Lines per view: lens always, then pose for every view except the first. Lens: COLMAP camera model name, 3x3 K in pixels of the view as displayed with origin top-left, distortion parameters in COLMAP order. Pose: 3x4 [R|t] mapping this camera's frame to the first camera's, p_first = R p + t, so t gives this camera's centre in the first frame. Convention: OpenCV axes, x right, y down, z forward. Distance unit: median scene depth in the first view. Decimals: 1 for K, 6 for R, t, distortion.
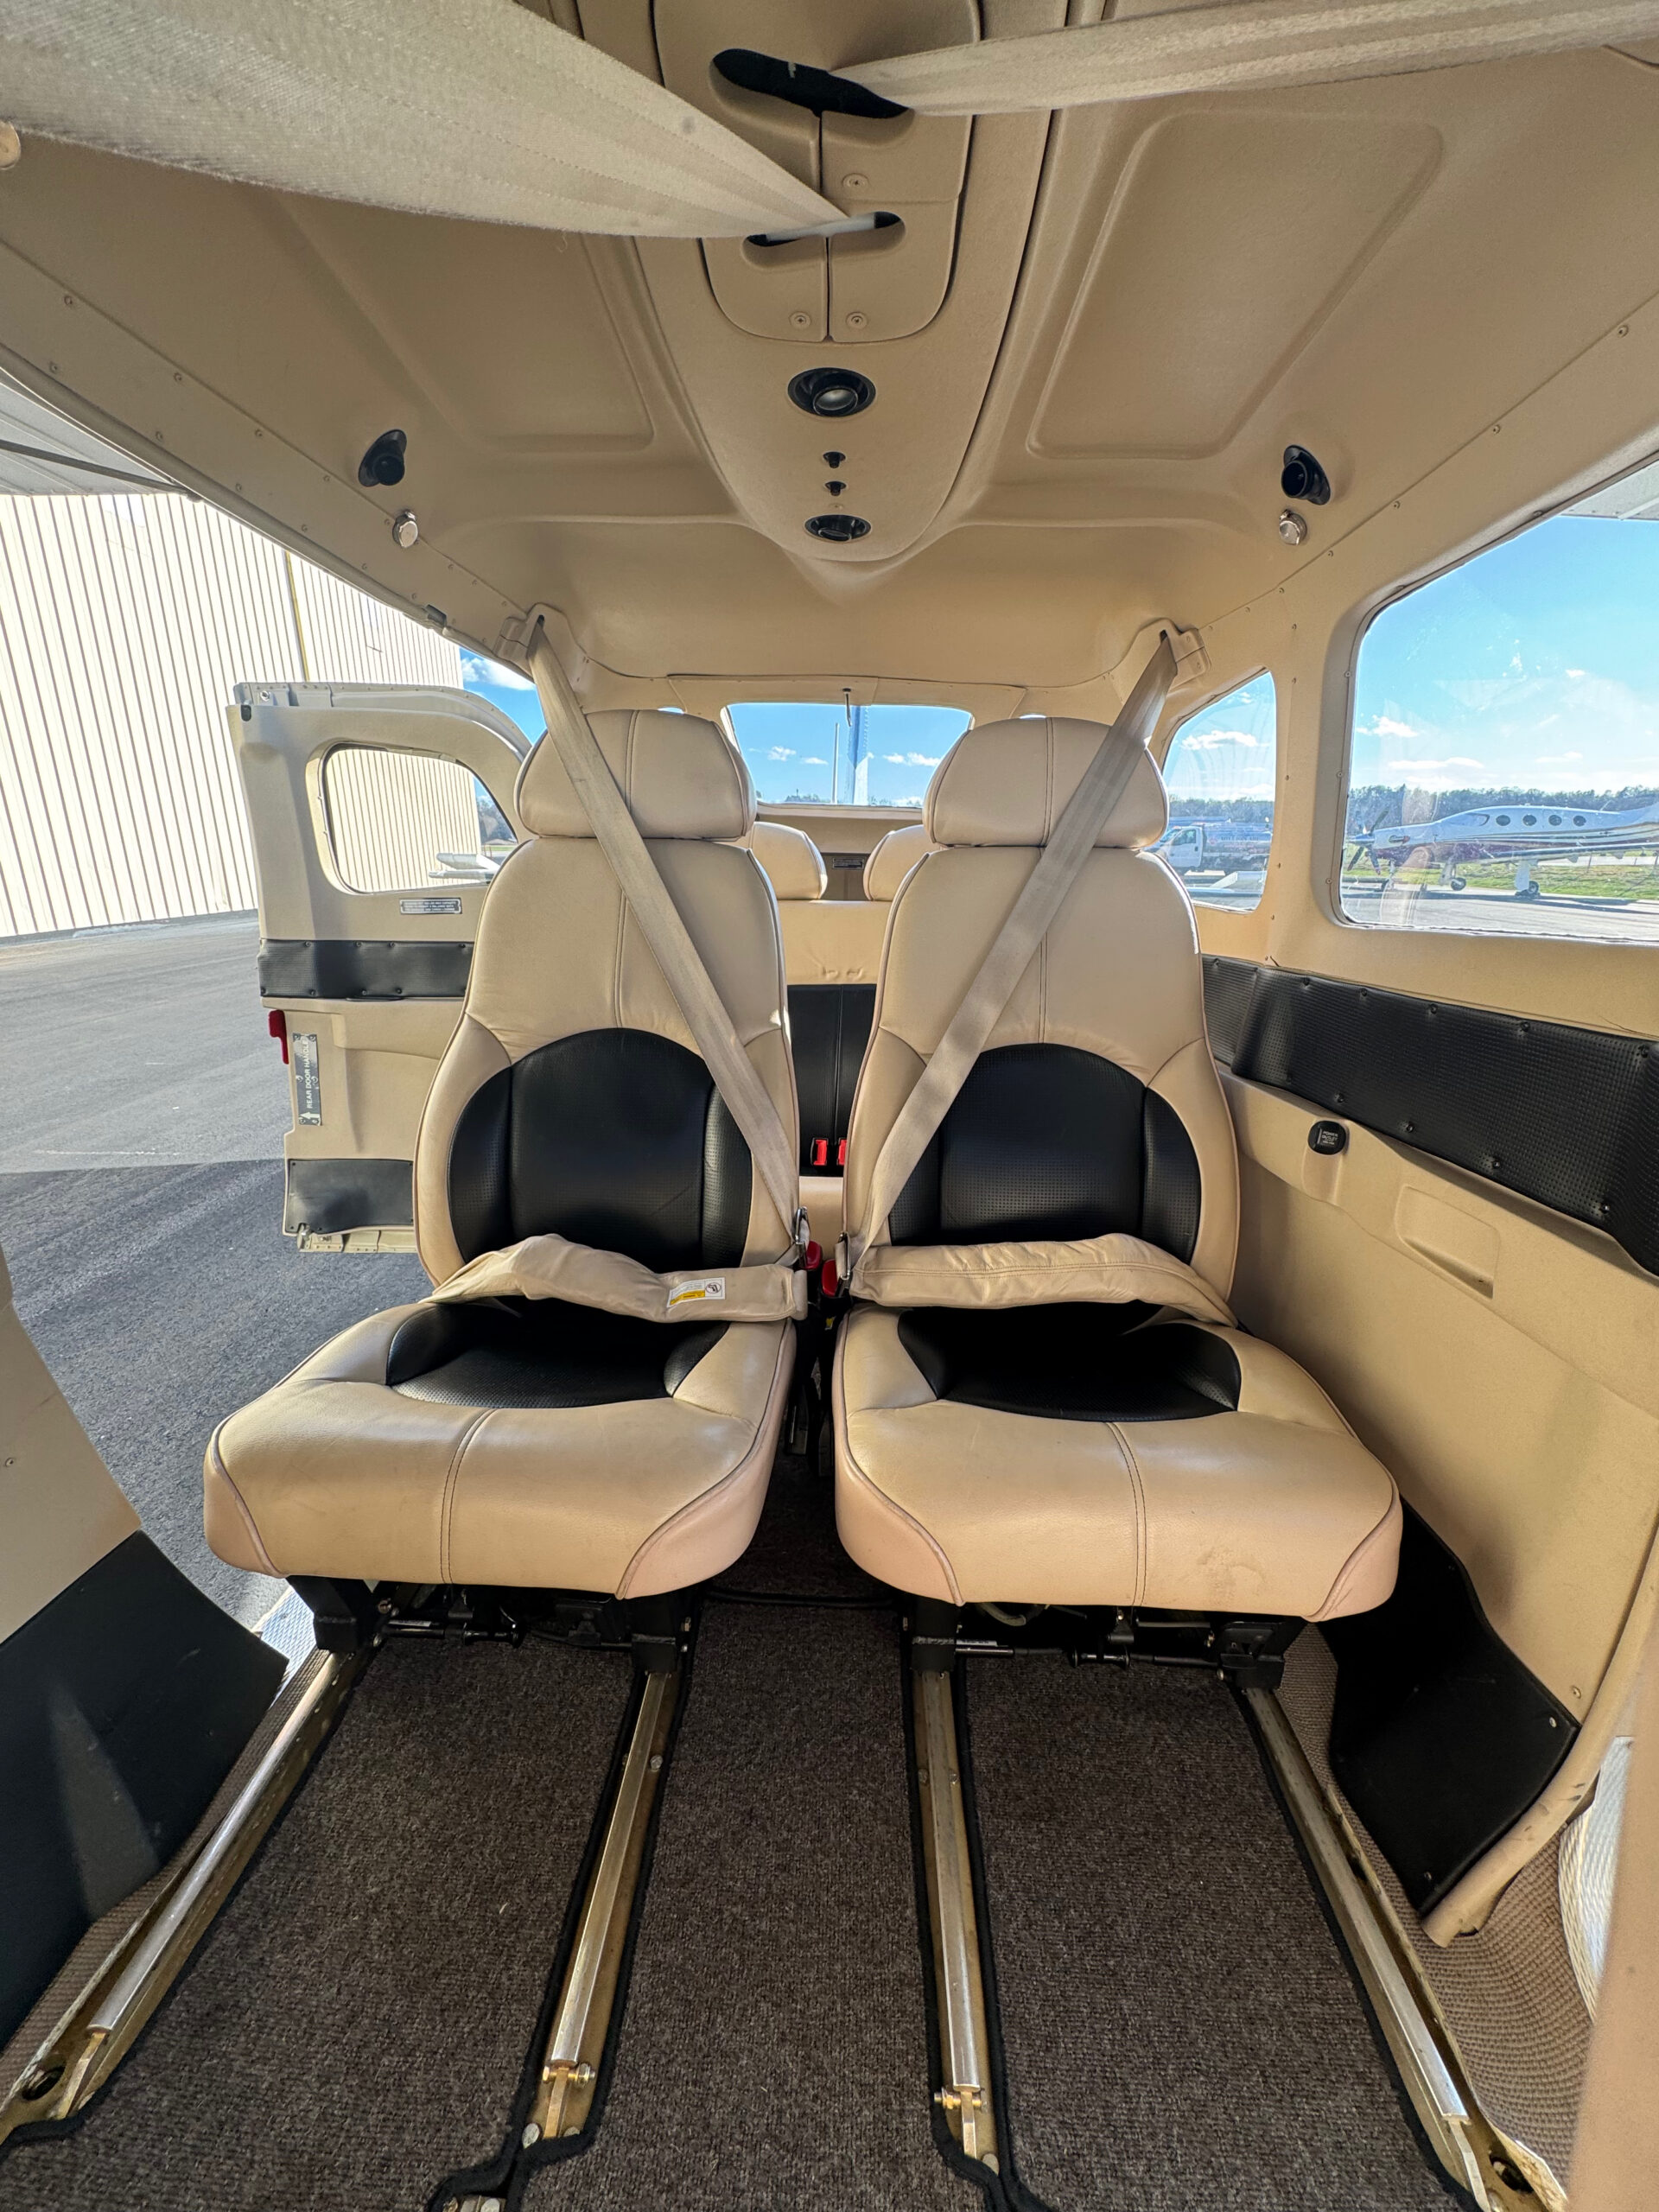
lens RADIAL K [[881.5, 0, 838.6], [0, 881.5, 1117.6], [0, 0, 1]] dist [-0.004872, -0.002436]
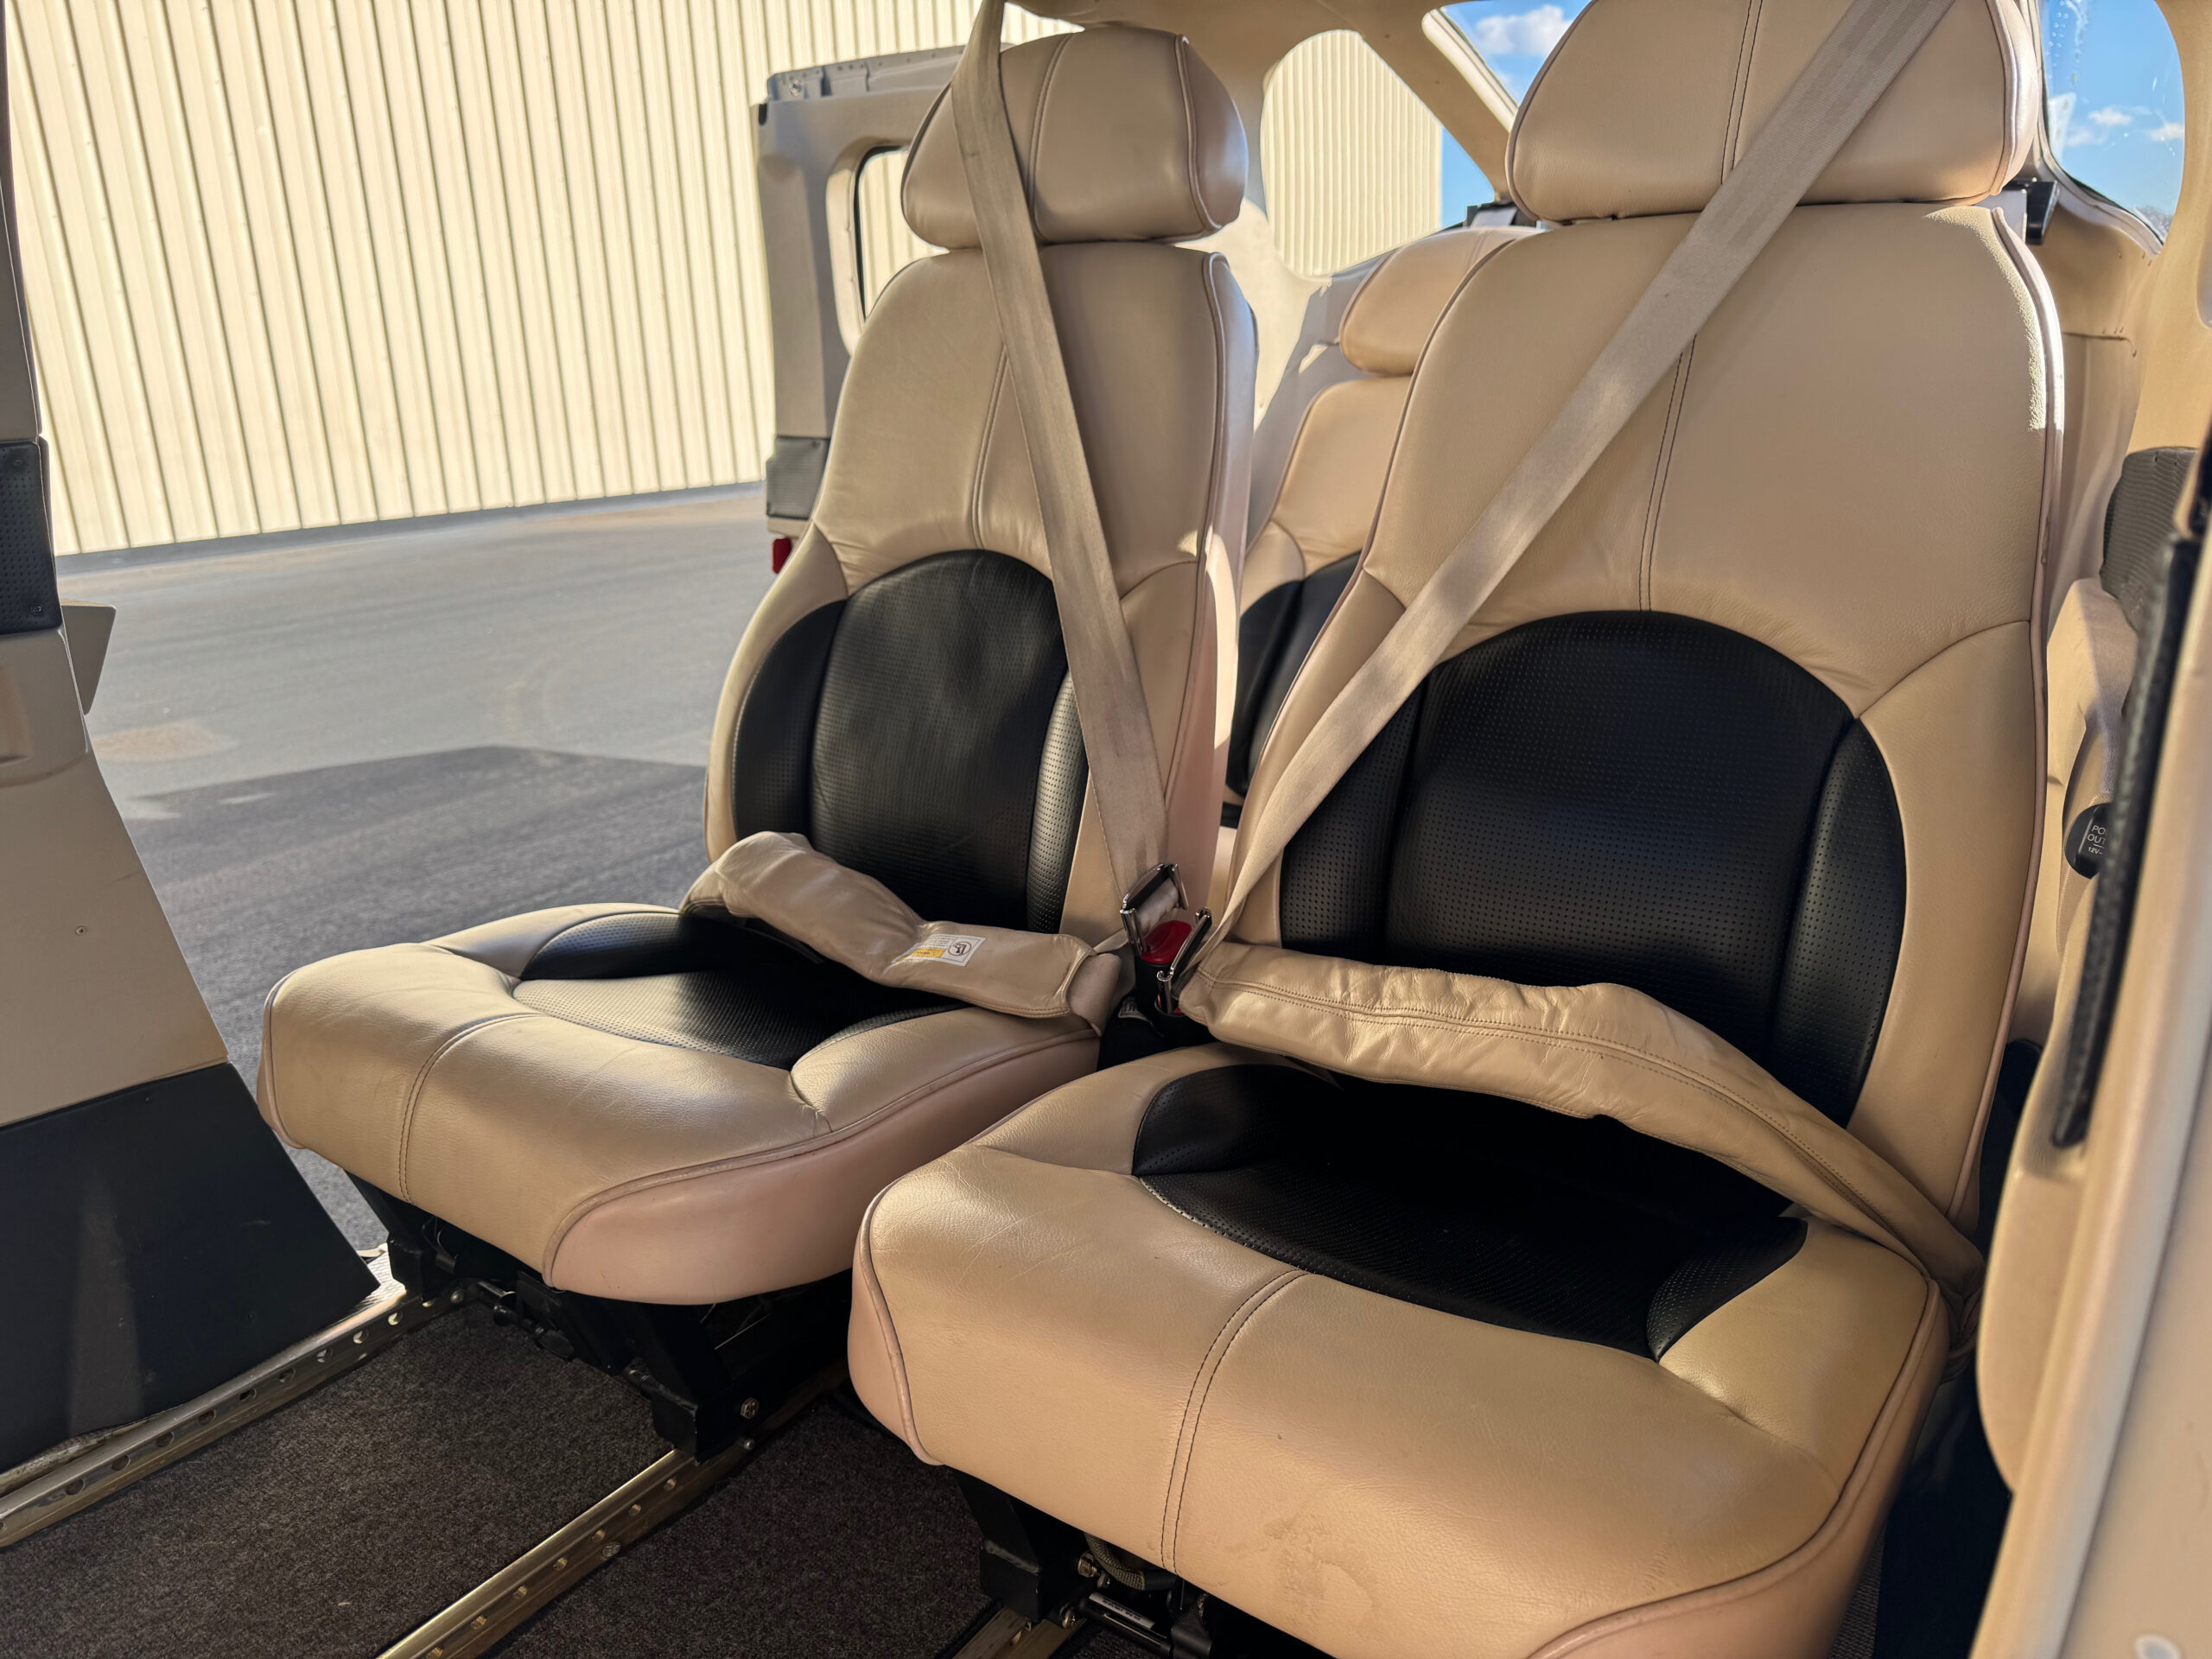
lens RADIAL K [[1542.1, 0, 1079.9], [0, 1542.1, 855.0], [0, 0, 1]] dist [0.095272, -0.125418]
pose [[0.835712, 0.146977, -0.529134, 0.456176], [-0.135174, 0.988930, 0.061201, 0.041455], [0.532271, 0.020379, 0.846329, 0.088645]]
